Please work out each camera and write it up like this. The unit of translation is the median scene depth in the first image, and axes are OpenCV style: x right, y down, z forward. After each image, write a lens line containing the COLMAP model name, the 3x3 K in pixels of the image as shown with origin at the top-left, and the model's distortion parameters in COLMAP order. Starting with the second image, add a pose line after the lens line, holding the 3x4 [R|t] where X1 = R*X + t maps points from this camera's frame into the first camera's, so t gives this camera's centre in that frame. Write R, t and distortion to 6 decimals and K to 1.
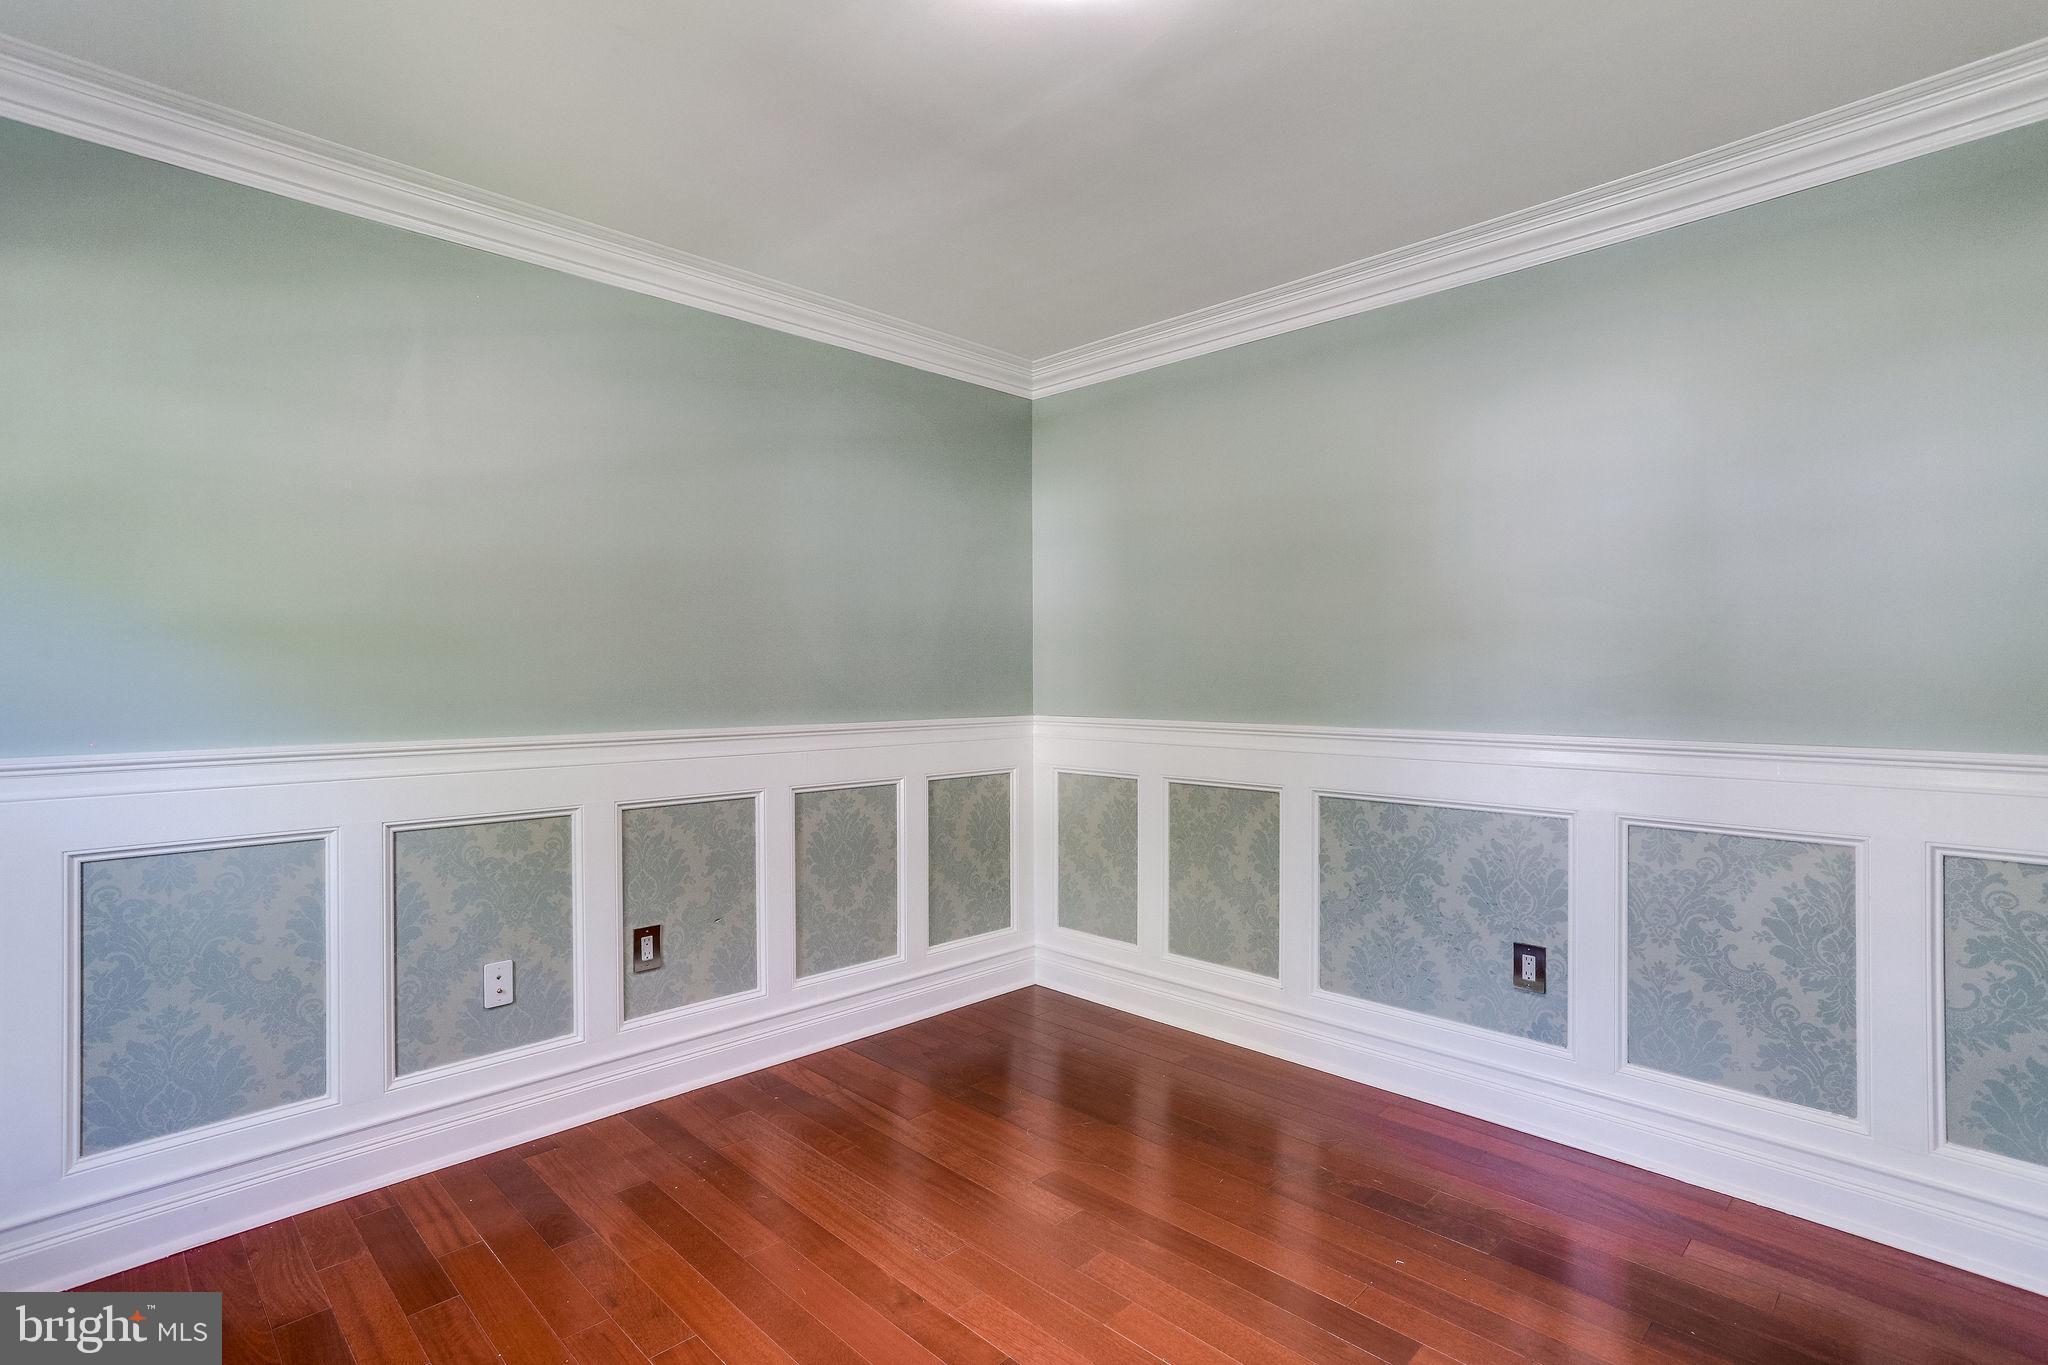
lens RADIAL K [[1004.1, 0, 1015.3], [0, 1004.1, 679.4], [0, 0, 1]] dist [0.000076, 0.009259]
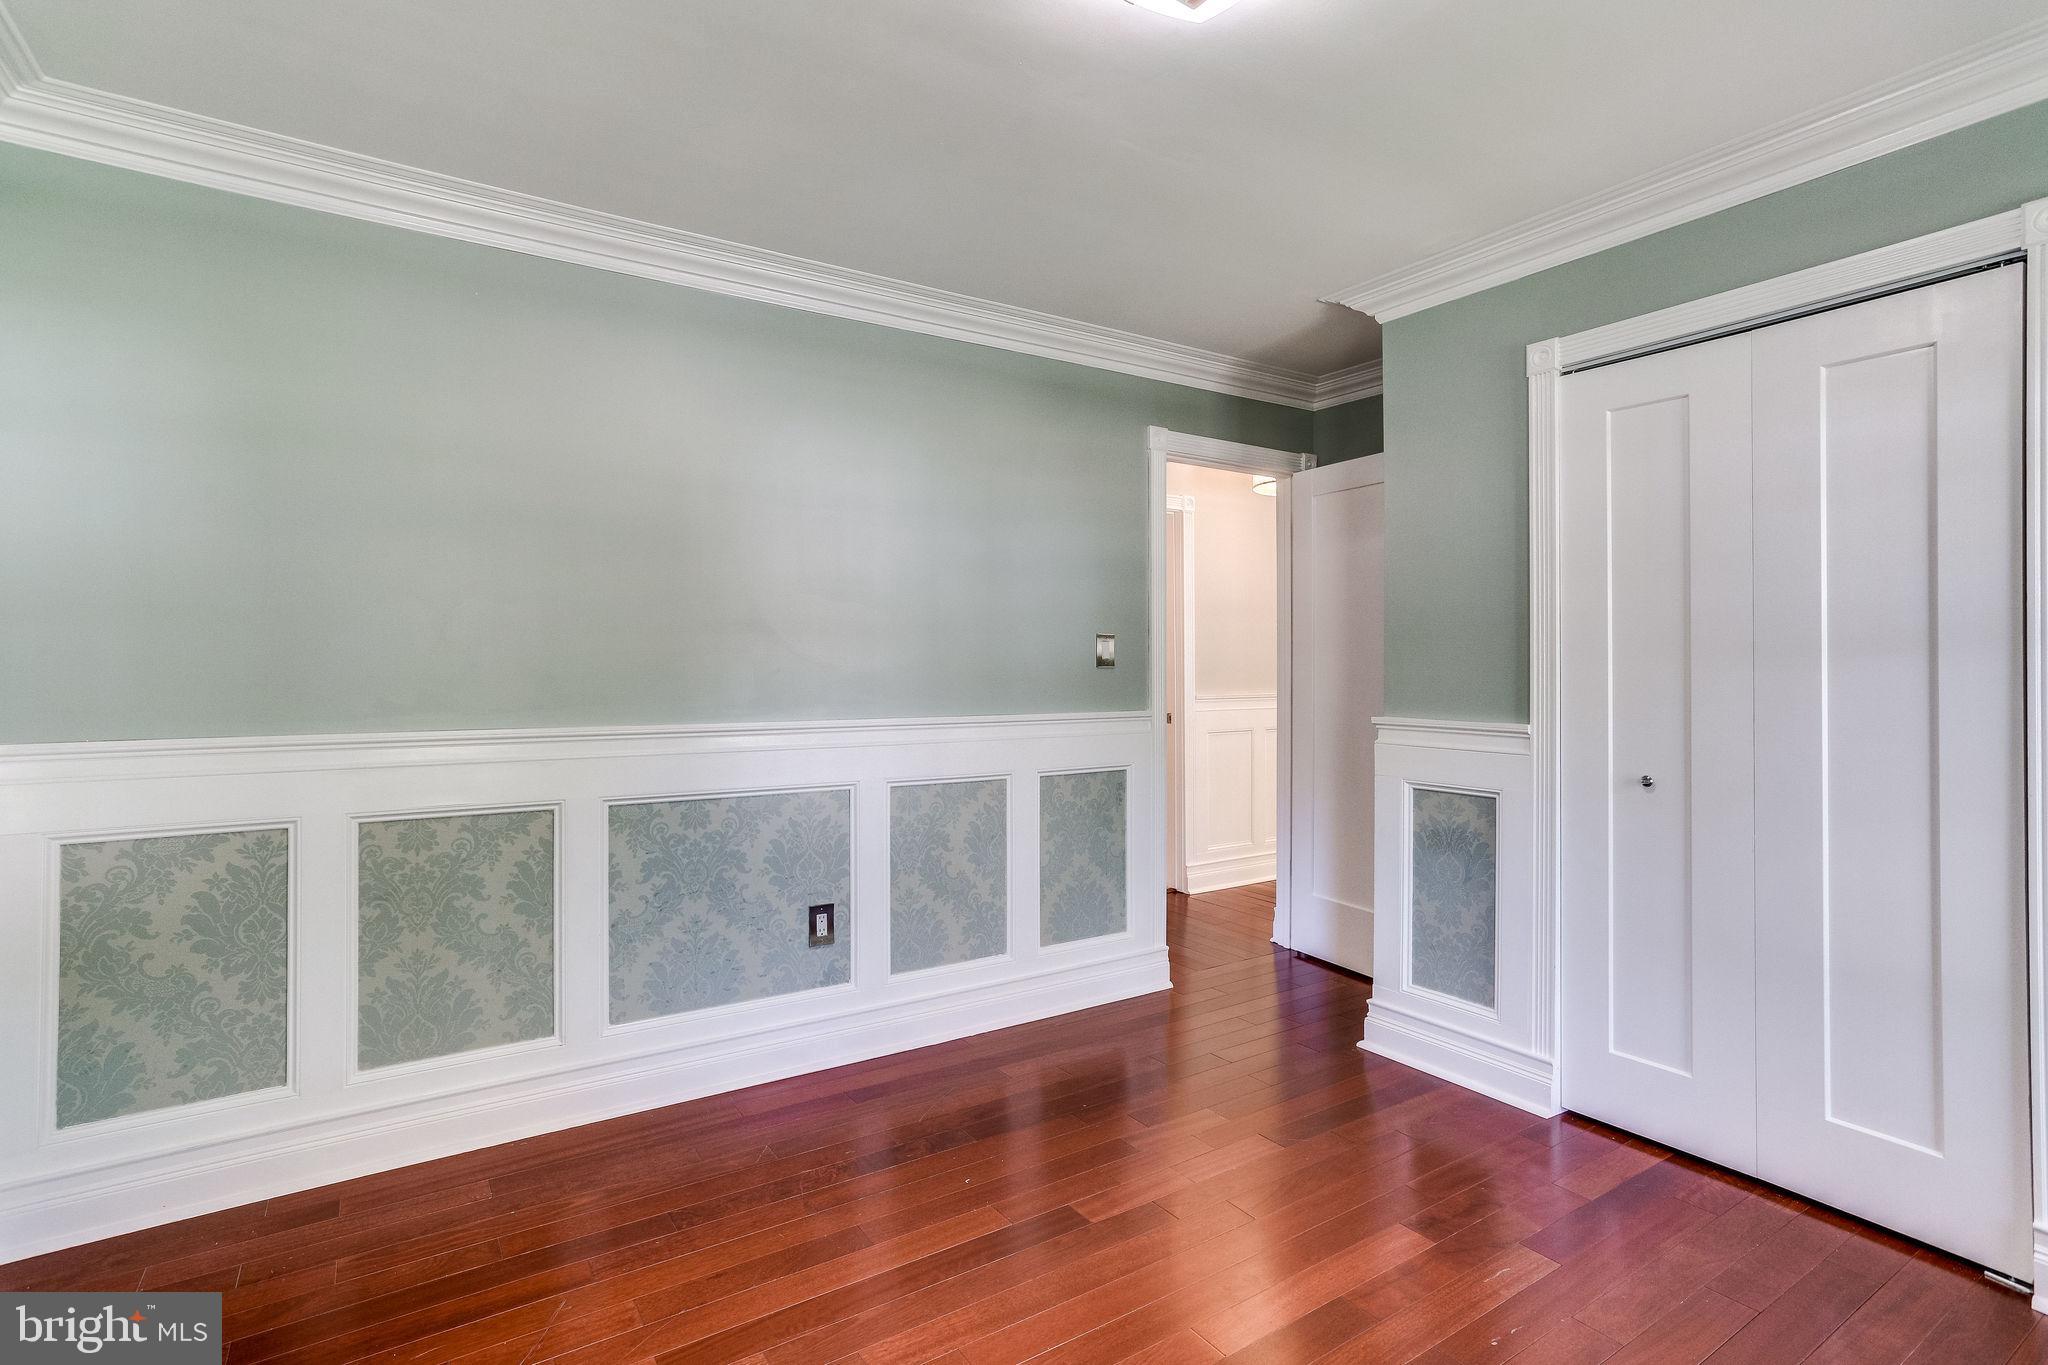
lens RADIAL K [[1004.1, 0, 1006.5], [0, 1004.1, 664.1], [0, 0, 1]] dist [0.000076, 0.009259]
pose [[0.217871, 0.002200, 0.975975, -0.373839], [0.000894, 0.999997, -0.002454, -0.004288], [-0.975977, 0.001408, 0.217868, 0.365108]]
